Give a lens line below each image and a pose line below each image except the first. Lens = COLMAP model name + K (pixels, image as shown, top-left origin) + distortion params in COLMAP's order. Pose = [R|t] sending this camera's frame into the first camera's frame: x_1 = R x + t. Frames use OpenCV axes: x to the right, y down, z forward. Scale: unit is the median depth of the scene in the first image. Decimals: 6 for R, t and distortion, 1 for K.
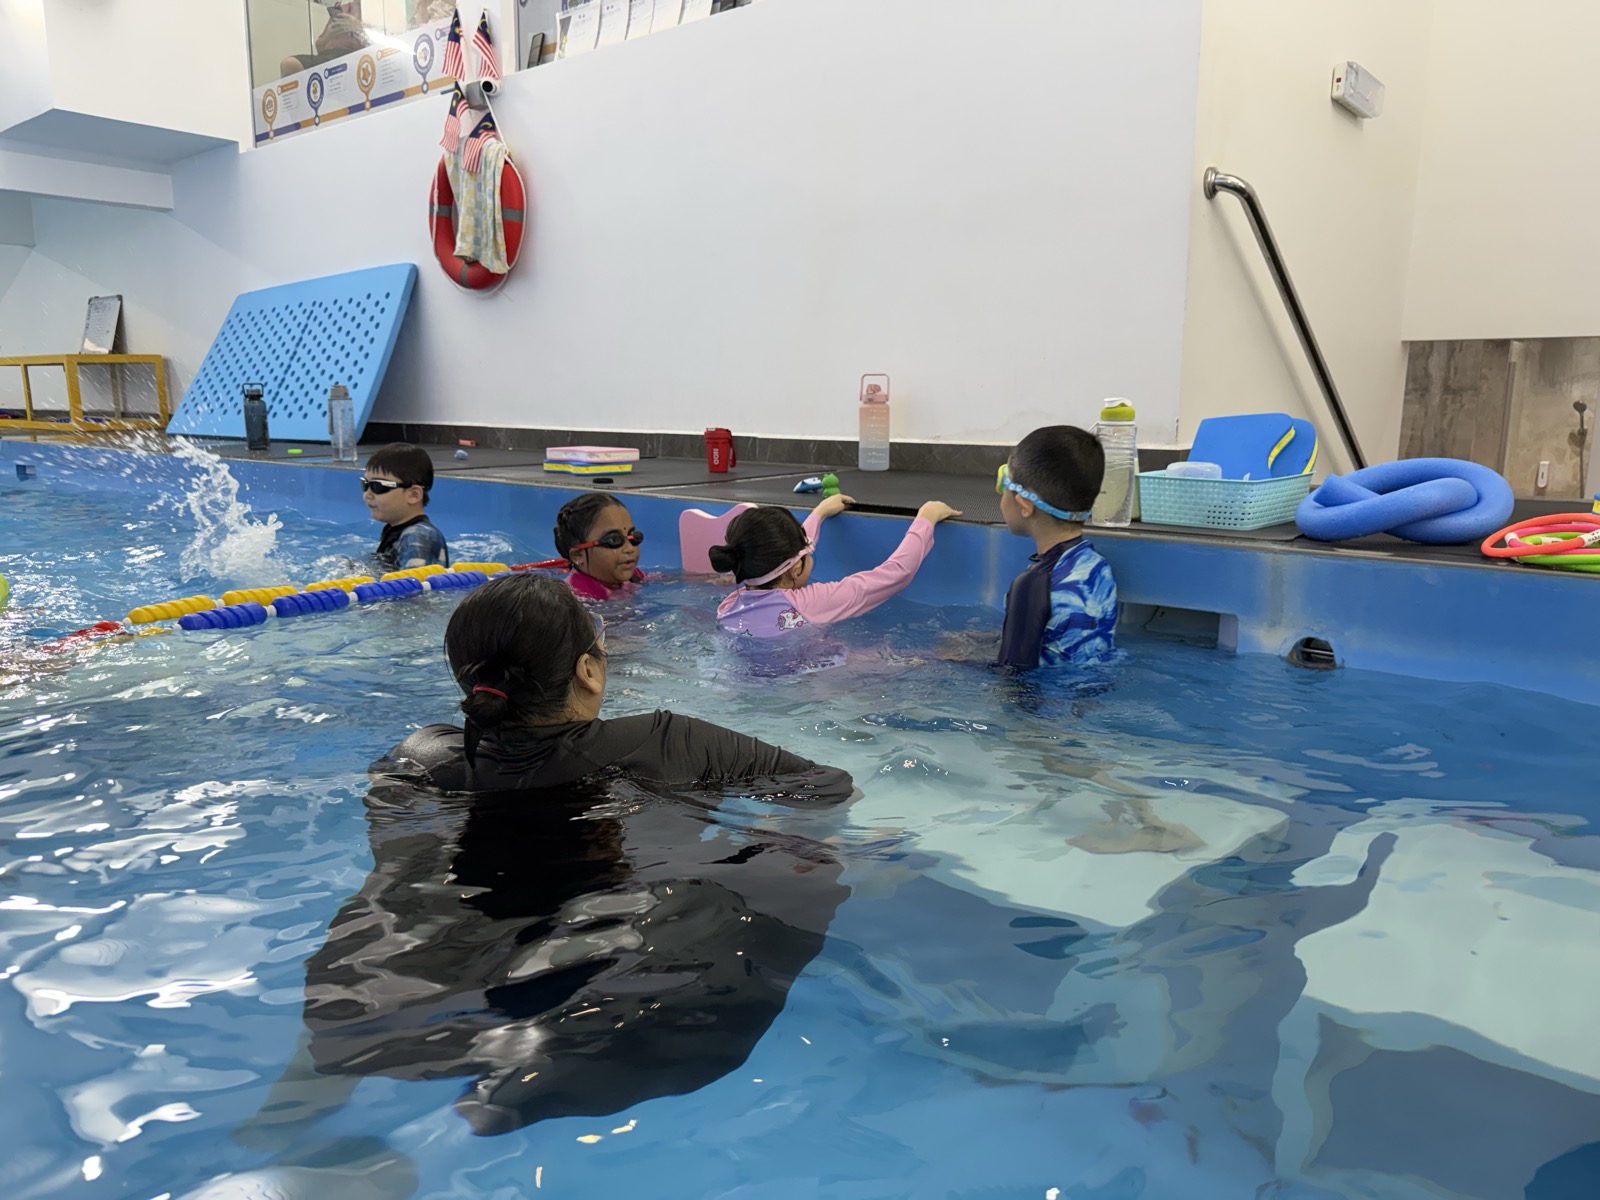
lens RADIAL K [[1112.9, 0, 810.0], [0, 1112.9, 594.7], [0, 0, 1]] dist [0.002995, -0.014932]
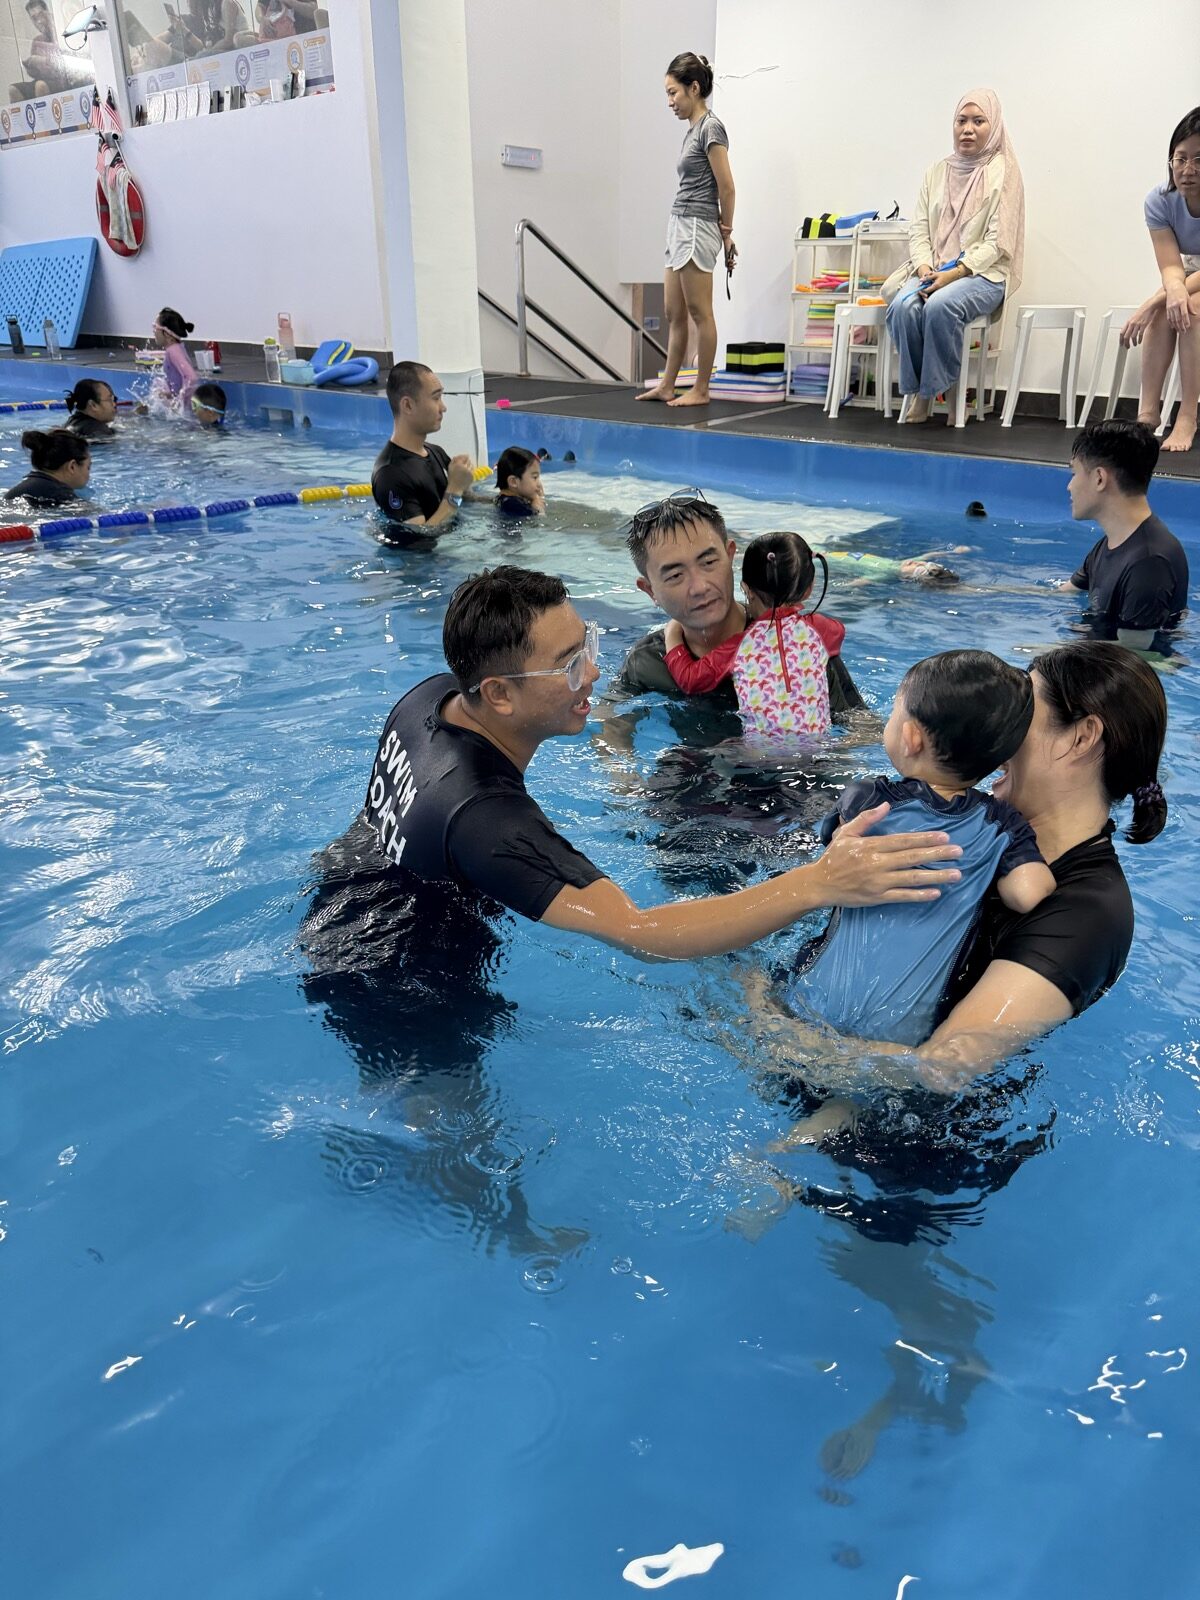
lens RADIAL K [[1112.9, 0, 593.8], [0, 1112.9, 807.4], [0, 0, 1]] dist [0.002995, -0.014932]
pose [[0.998597, 0.016360, -0.050354, 0.534784], [-0.002398, 0.964061, 0.265669, 0.100597], [0.052891, -0.265176, 0.962748, -0.882922]]
